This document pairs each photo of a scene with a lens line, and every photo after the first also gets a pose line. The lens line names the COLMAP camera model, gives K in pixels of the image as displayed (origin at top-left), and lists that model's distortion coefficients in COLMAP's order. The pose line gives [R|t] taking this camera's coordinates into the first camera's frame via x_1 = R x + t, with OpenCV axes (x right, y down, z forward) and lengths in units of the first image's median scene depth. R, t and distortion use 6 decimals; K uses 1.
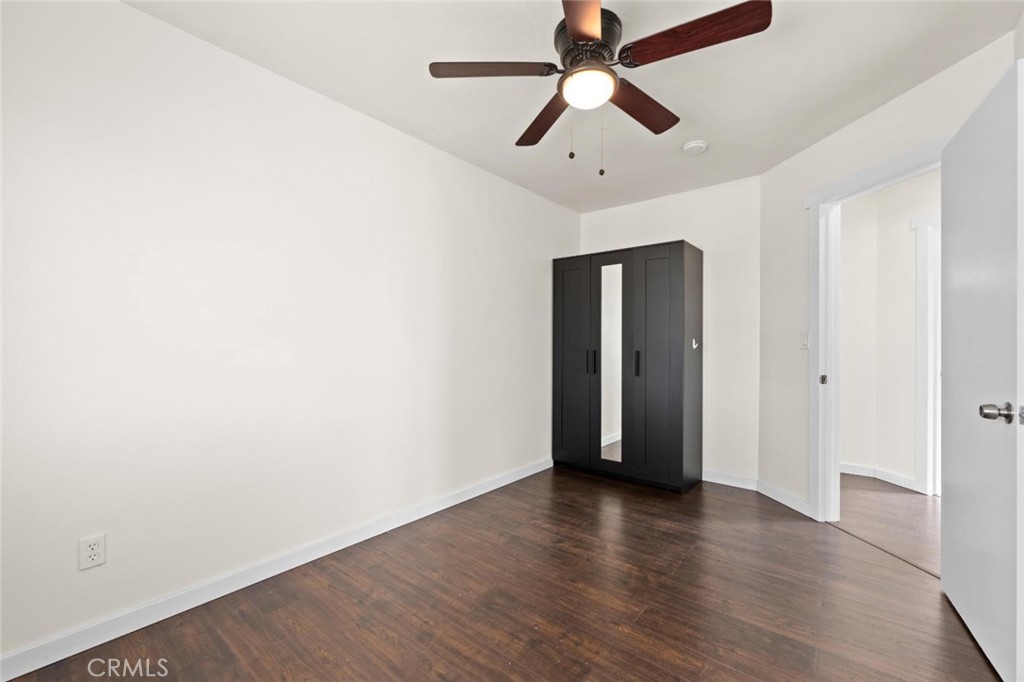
lens RADIAL K [[424.8, 0, 512.0], [0, 424.8, 341.0], [0, 0, 1]] dist [0.000189, 0.000077]
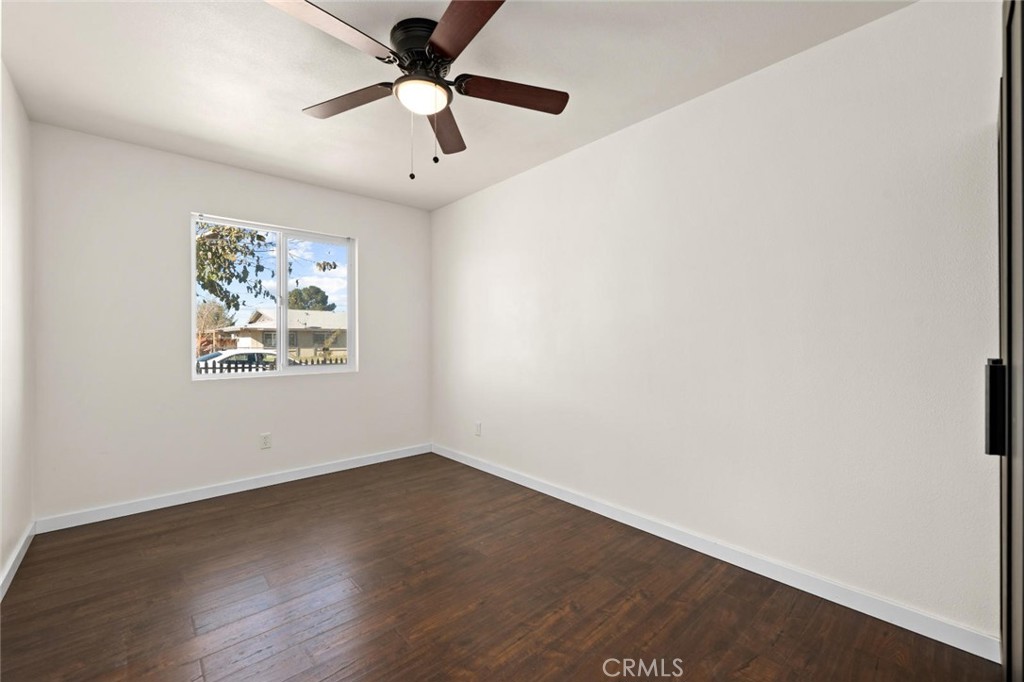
lens RADIAL K [[424.8, 0, 512.0], [0, 424.8, 341.0], [0, 0, 1]] dist [0.000189, 0.000077]
pose [[-0.161047, 0.005444, -0.986932, 1.115352], [0.019240, 0.999812, 0.002376, -0.001146], [0.986759, -0.018606, -0.161122, 1.320560]]
